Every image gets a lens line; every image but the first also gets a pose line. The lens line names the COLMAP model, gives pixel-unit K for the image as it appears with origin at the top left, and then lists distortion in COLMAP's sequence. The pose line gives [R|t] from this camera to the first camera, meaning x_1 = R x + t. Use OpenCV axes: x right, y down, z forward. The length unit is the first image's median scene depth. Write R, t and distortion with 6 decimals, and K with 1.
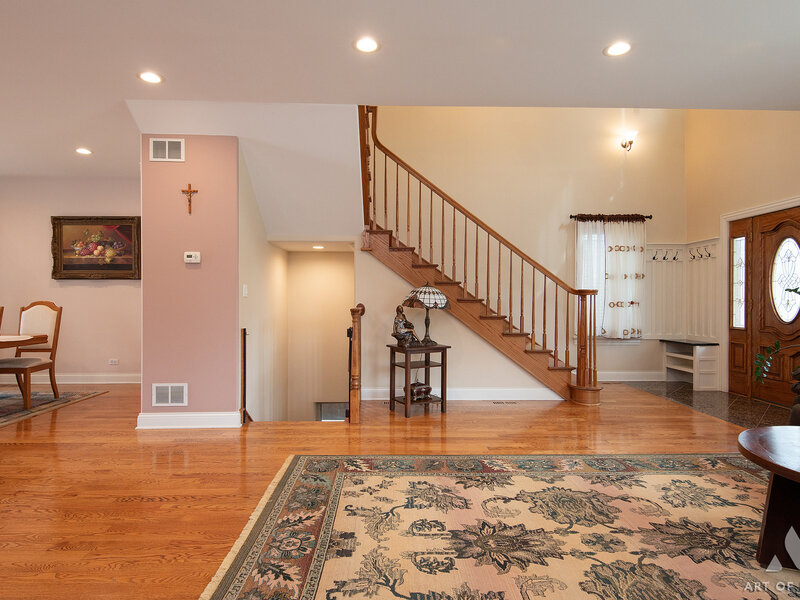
lens RADIAL K [[457.8, 0, 393.3], [0, 457.8, 301.5], [0, 0, 1]] dist [0.008660, -0.014774]
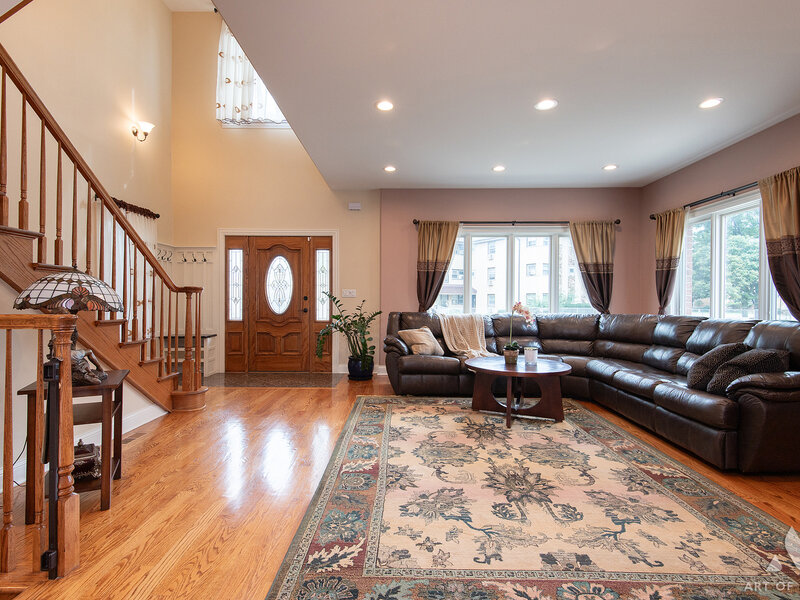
lens RADIAL K [[403.7, 0, 396.6], [0, 403.7, 301.2], [0, 0, 1]] dist [0.019465, -0.013834]
pose [[0.030499, -0.004851, 0.999523, -0.579179], [0.000159, 0.999988, 0.004848, -0.000409], [-0.999535, 0.000011, 0.030500, 0.814609]]
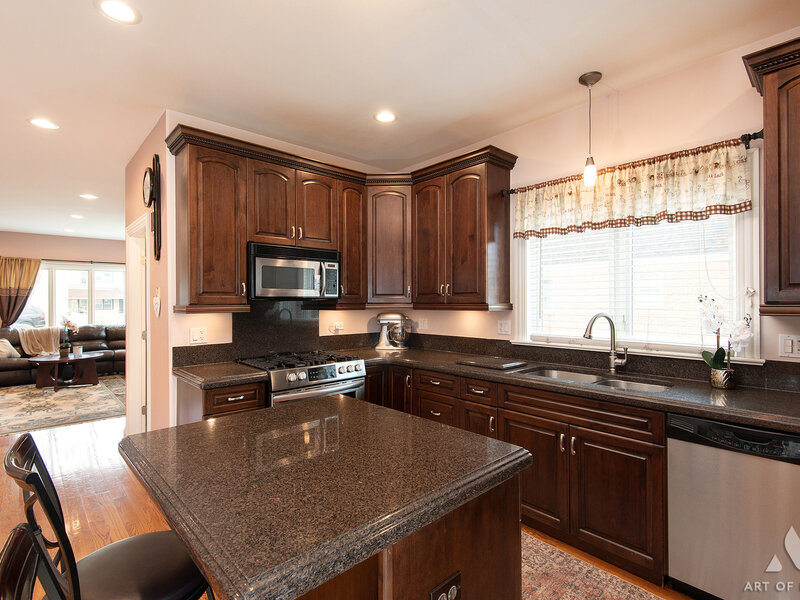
lens RADIAL K [[403.7, 0, 396.7], [0, 403.7, 302.3], [0, 0, 1]] dist [0.019465, -0.013834]
pose [[-0.659867, 0.001560, 0.751381, -1.963572], [0.012646, 0.999879, 0.009030, -0.077727], [-0.751276, 0.015460, -0.659807, 0.609677]]
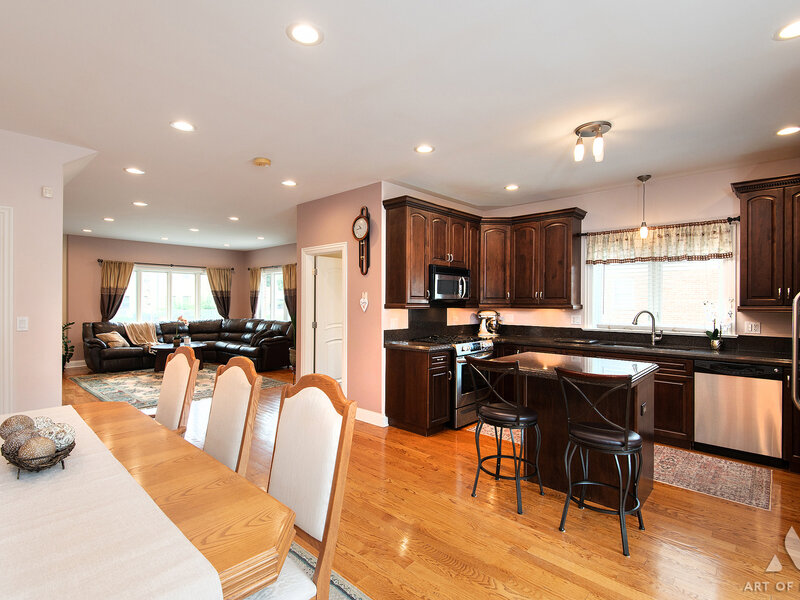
lens RADIAL K [[403.7, 0, 396.3], [0, 403.7, 301.8], [0, 0, 1]] dist [0.019465, -0.013834]
pose [[-0.717976, -0.002919, 0.696062, -1.977983], [0.002715, 0.999972, 0.006994, -0.085692], [-0.696063, 0.006911, -0.717947, 1.327620]]
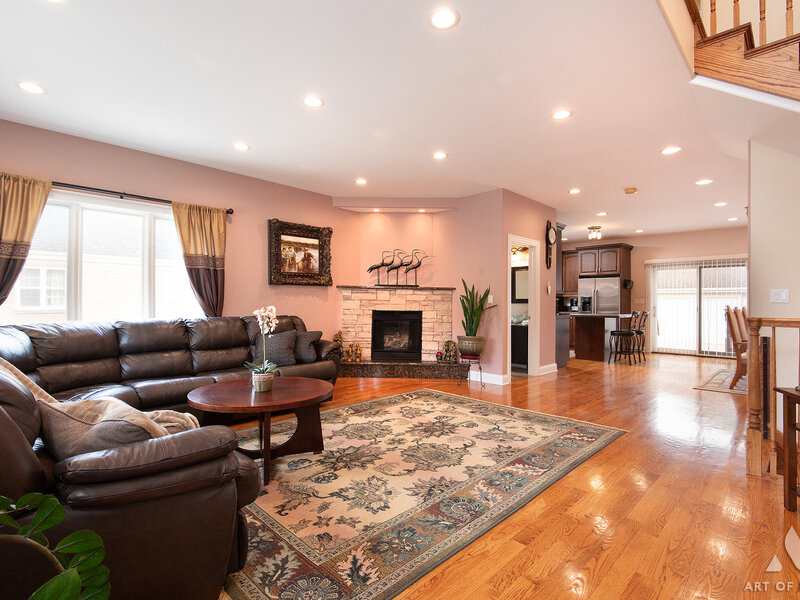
lens RADIAL K [[403.7, 0, 395.5], [0, 403.7, 302.7], [0, 0, 1]] dist [0.019465, -0.013834]
pose [[-0.718456, -0.006451, -0.695542, 0.956753], [-0.011371, 0.999932, 0.002471, -0.004528], [0.695479, 0.009685, -0.718481, 1.308288]]
